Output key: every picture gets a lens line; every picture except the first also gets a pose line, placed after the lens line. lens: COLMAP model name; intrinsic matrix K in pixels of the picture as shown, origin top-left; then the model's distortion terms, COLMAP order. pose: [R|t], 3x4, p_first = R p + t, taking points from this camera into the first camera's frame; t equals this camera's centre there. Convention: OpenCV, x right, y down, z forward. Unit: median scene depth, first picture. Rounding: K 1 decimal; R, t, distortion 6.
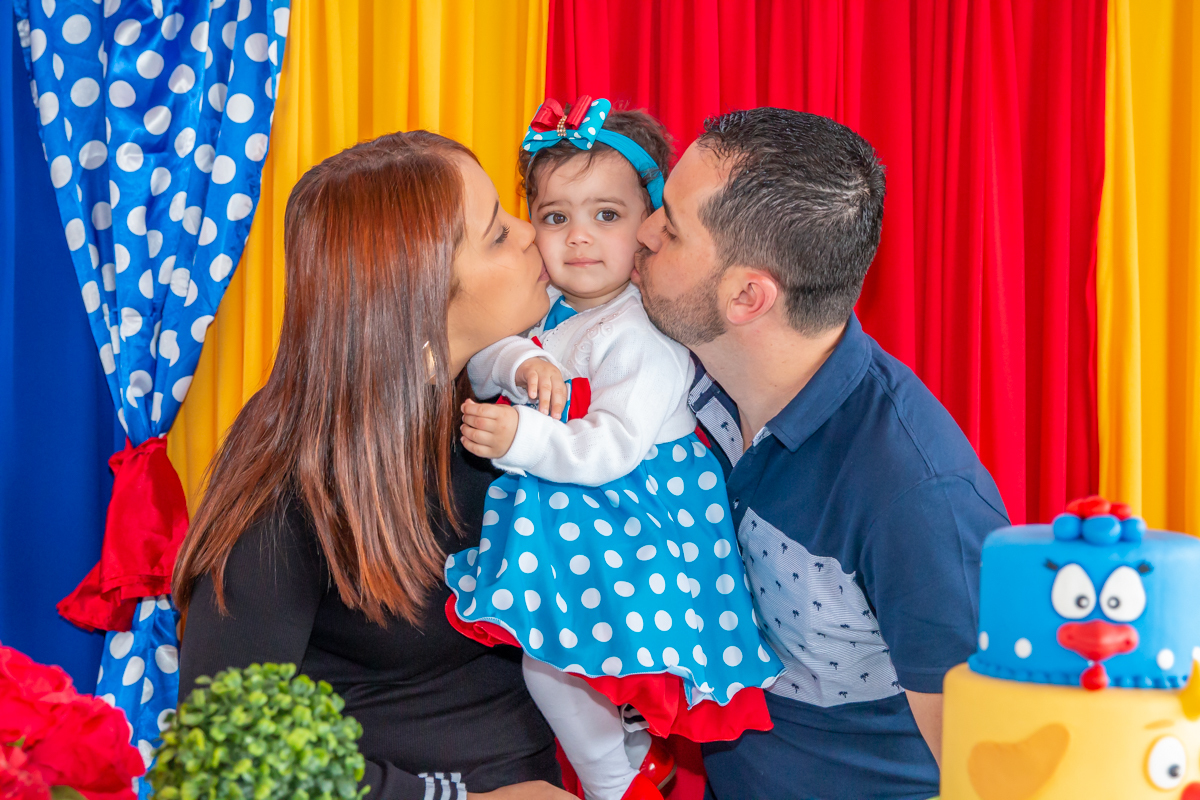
lens RADIAL K [[2420.9, 0, 600.4], [0, 2420.9, 402.8], [0, 0, 1]] dist [0.053404, 0.016441]
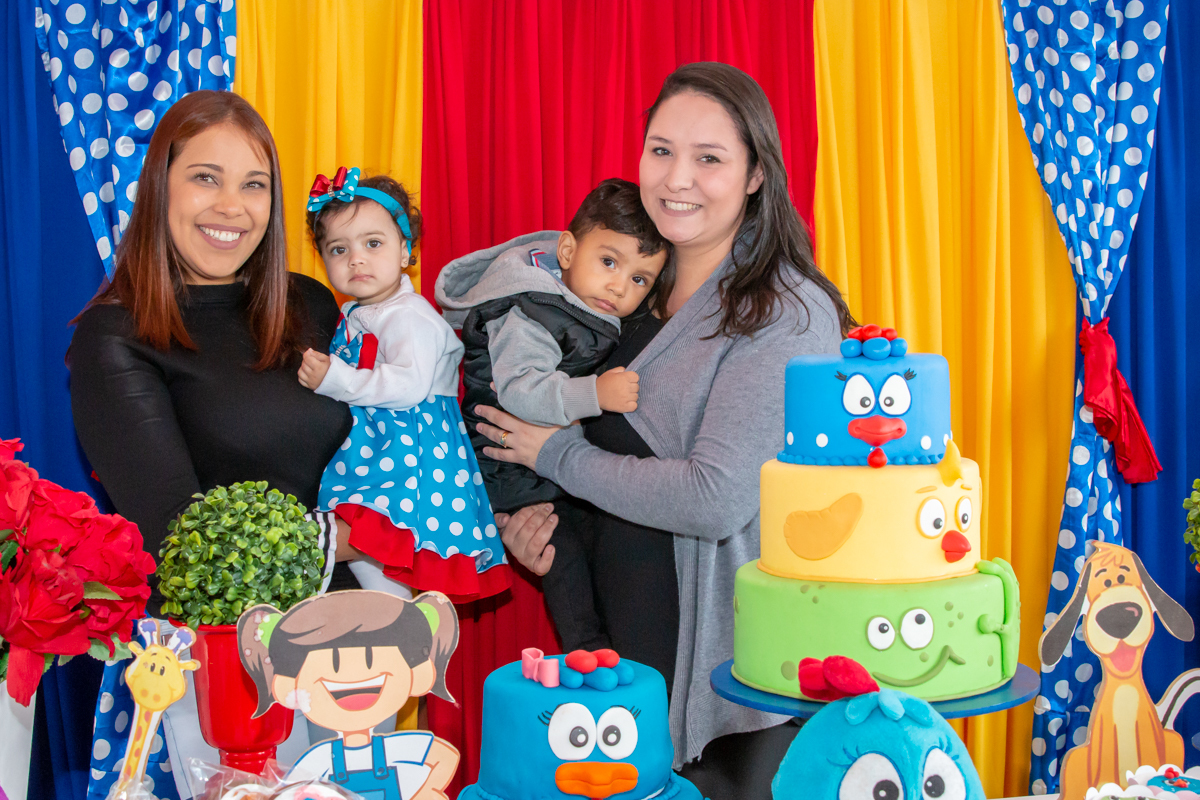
lens RADIAL K [[1555.4, 0, 593.7], [0, 1555.4, 394.3], [0, 0, 1]] dist [-0.110021, 0.086962]
pose [[0.994102, -0.041567, 0.100172, -0.033146], [0.039625, 0.998988, 0.021295, 0.050199], [-0.100955, -0.017200, 0.994742, 0.156795]]
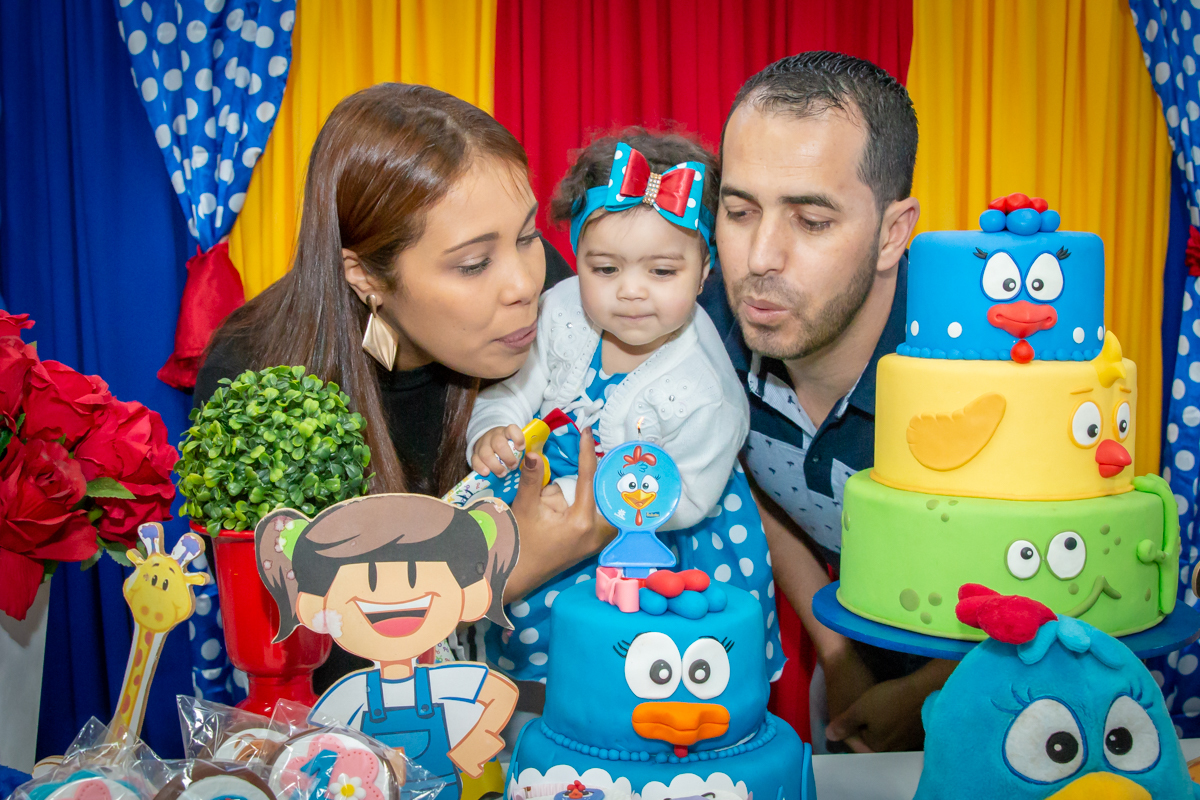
lens RADIAL K [[1411.2, 0, 601.3], [0, 1411.2, 404.9], [0, 0, 1]] dist [-0.103602, 0.054530]
pose [[0.998356, -0.026516, 0.050806, -0.022541], [0.022389, 0.996532, 0.080147, 0.076244], [-0.052755, -0.078877, 0.995487, 0.340580]]
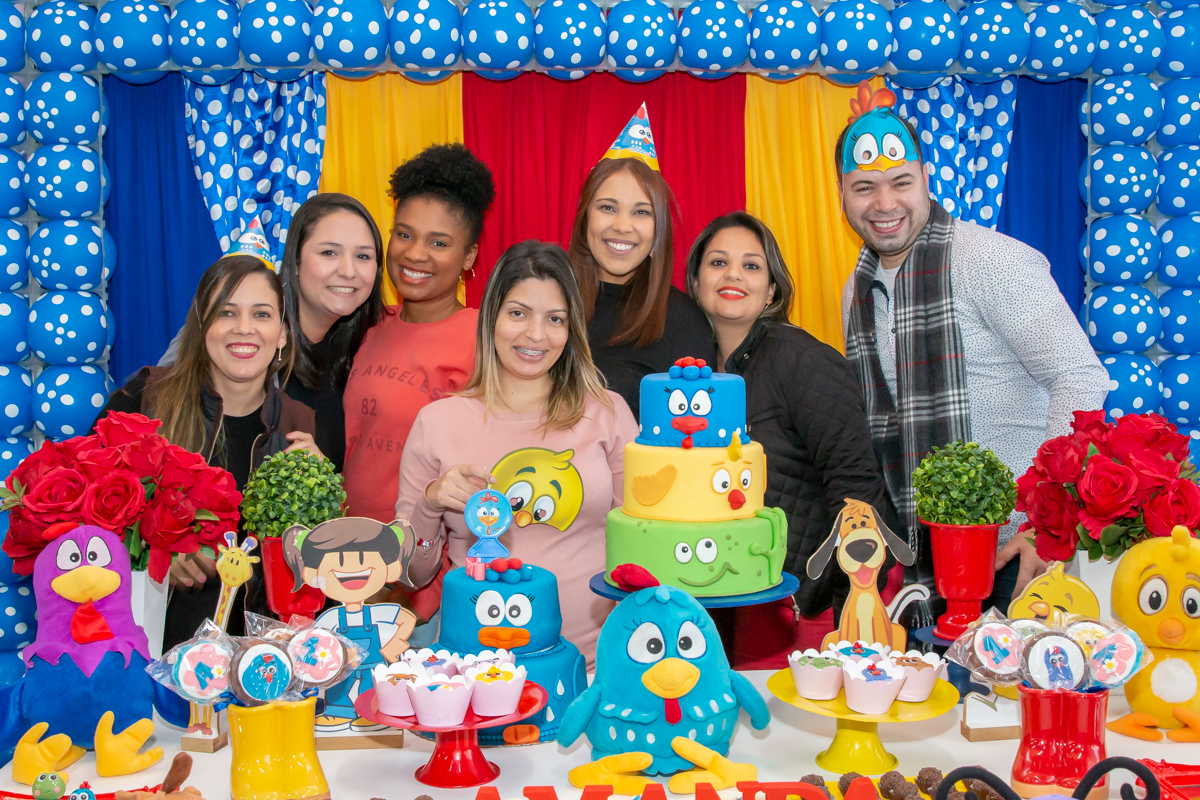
lens RADIAL K [[1358.2, 0, 610.8], [0, 1358.2, 398.8], [0, 0, 1]] dist [-0.101783, 0.063169]
pose [[0.998960, -0.026370, 0.037200, 0.087535], [0.024473, 0.998421, 0.050561, 0.012971], [-0.038475, -0.049598, 0.998028, -0.162214]]
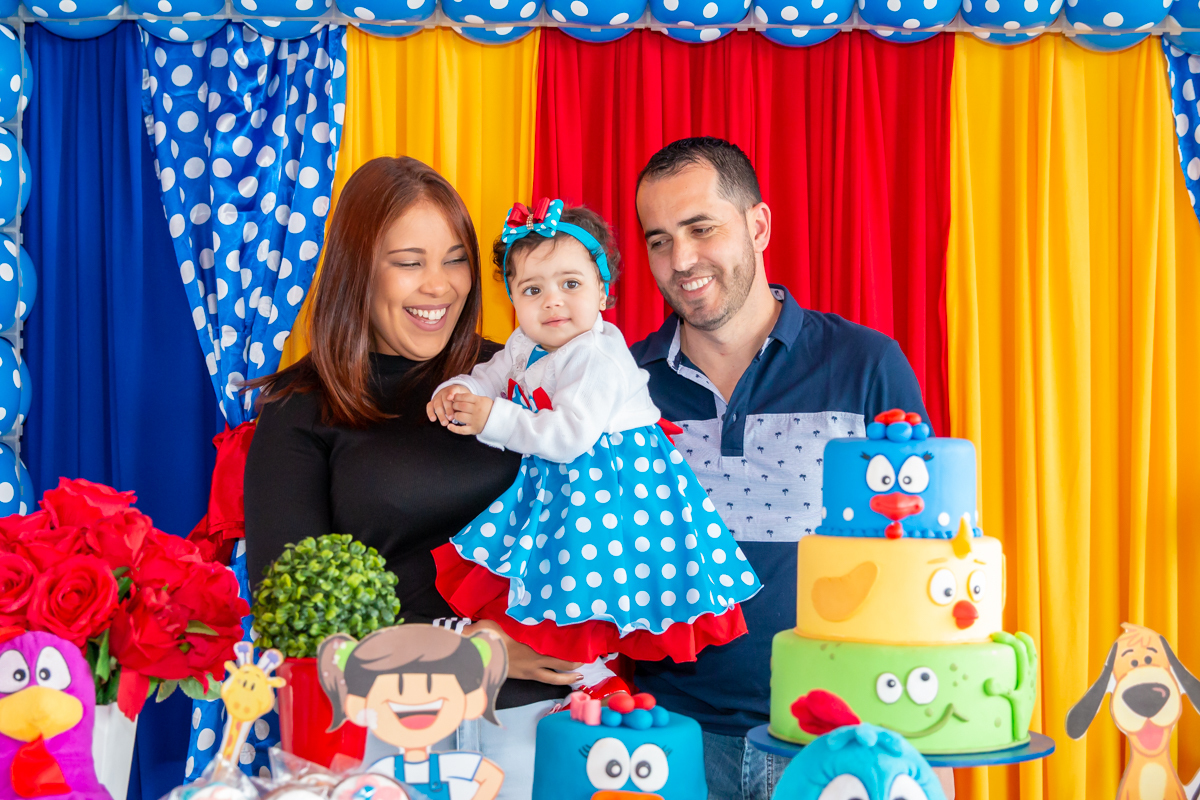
lens RADIAL K [[2098.0, 0, 598.2], [0, 2098.0, 400.9], [0, 0, 1]] dist [-0.018911, 0.285541]
pose [[0.999925, -0.009976, -0.007036, 0.031200], [0.009728, 0.999359, -0.034454, 0.071351], [0.007376, 0.034383, 0.999382, -0.257973]]
